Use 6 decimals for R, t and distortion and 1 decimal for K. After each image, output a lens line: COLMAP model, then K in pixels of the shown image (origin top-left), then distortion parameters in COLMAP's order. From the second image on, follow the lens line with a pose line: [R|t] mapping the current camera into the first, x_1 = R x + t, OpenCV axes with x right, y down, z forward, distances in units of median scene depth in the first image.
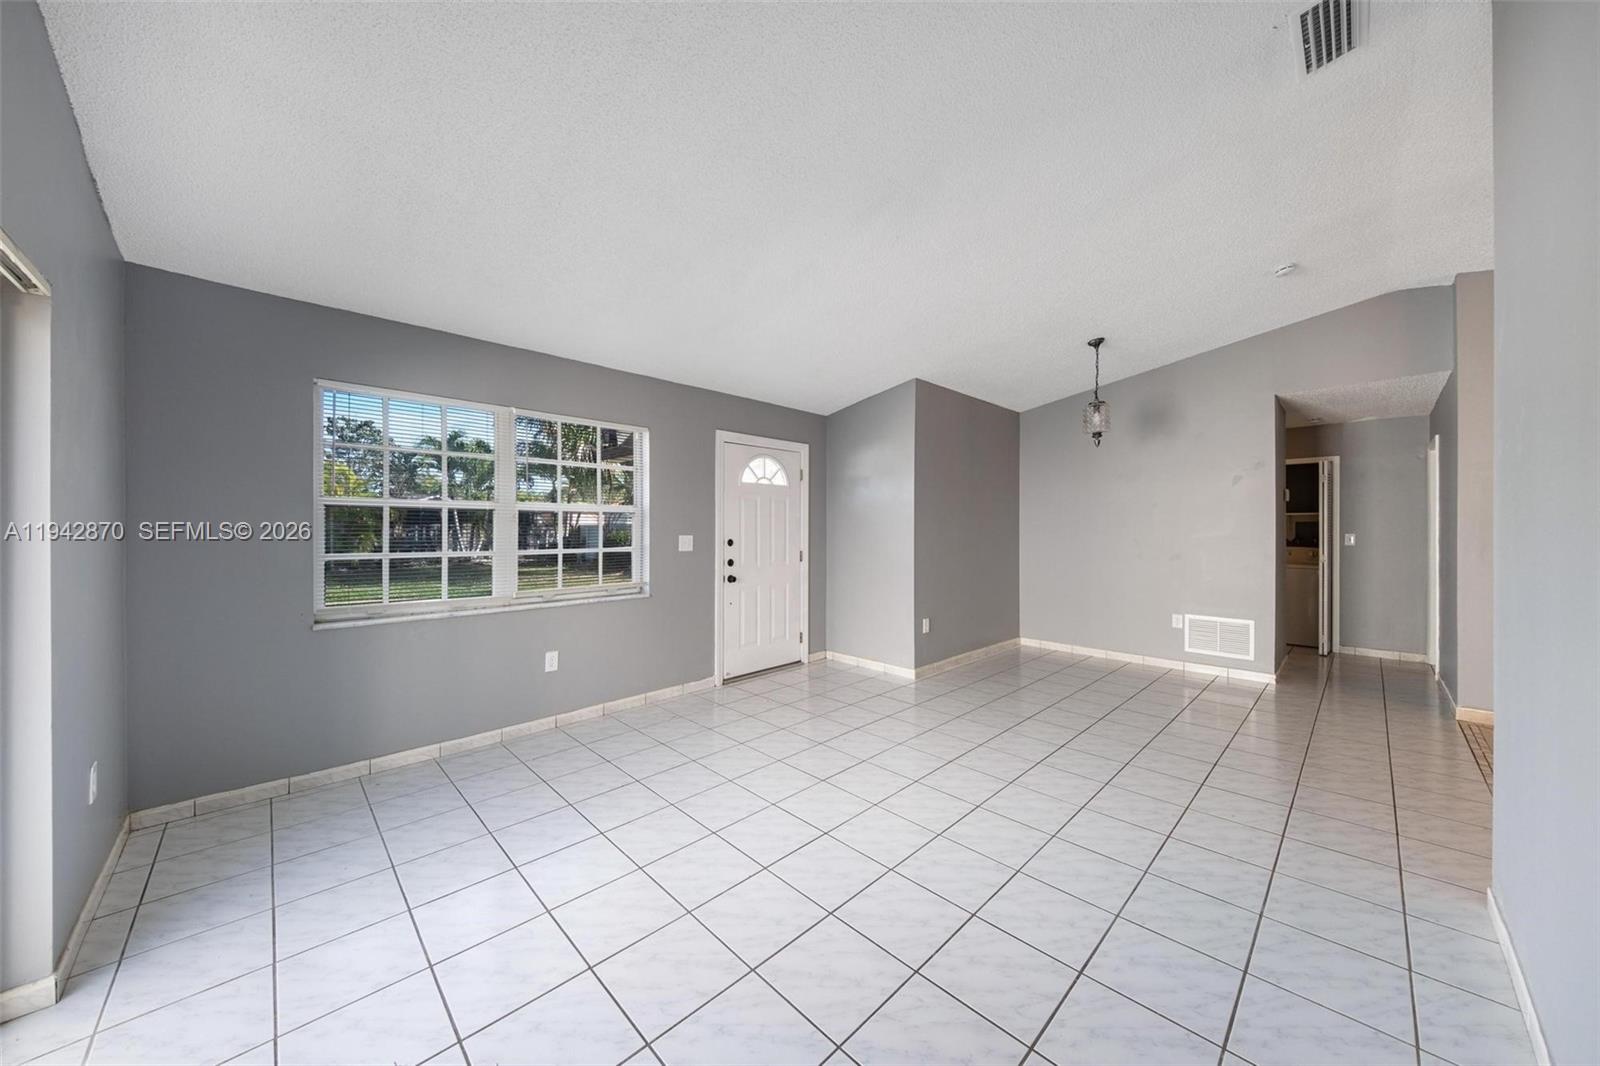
lens RADIAL K [[543.5, 0, 800.7], [0, 543.5, 527.0], [0, 0, 1]] dist [0.023887, -0.008228]
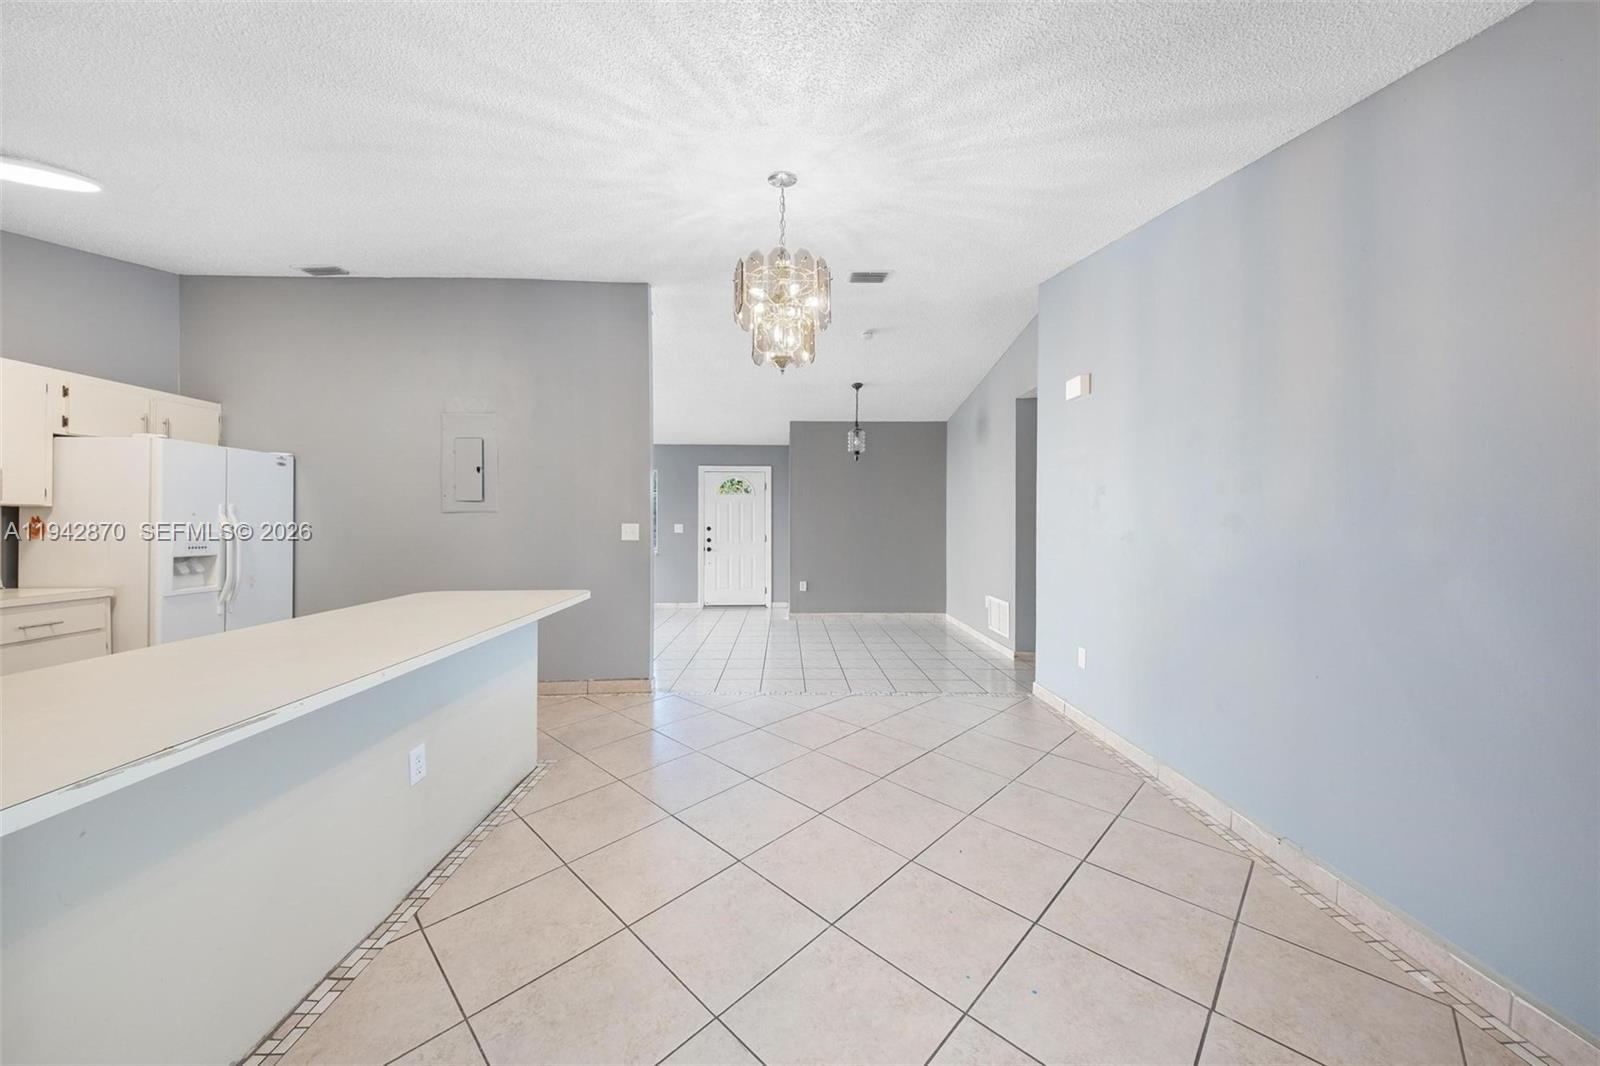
lens RADIAL K [[555.1, 0, 798.6], [0, 555.1, 522.9], [0, 0, 1]] dist [0.000880, -0.002462]
pose [[0.729510, 0.002802, -0.683964, 1.316400], [0.000615, 0.999989, 0.004753, 0.001565], [0.683969, -0.003888, 0.729500, -0.111007]]
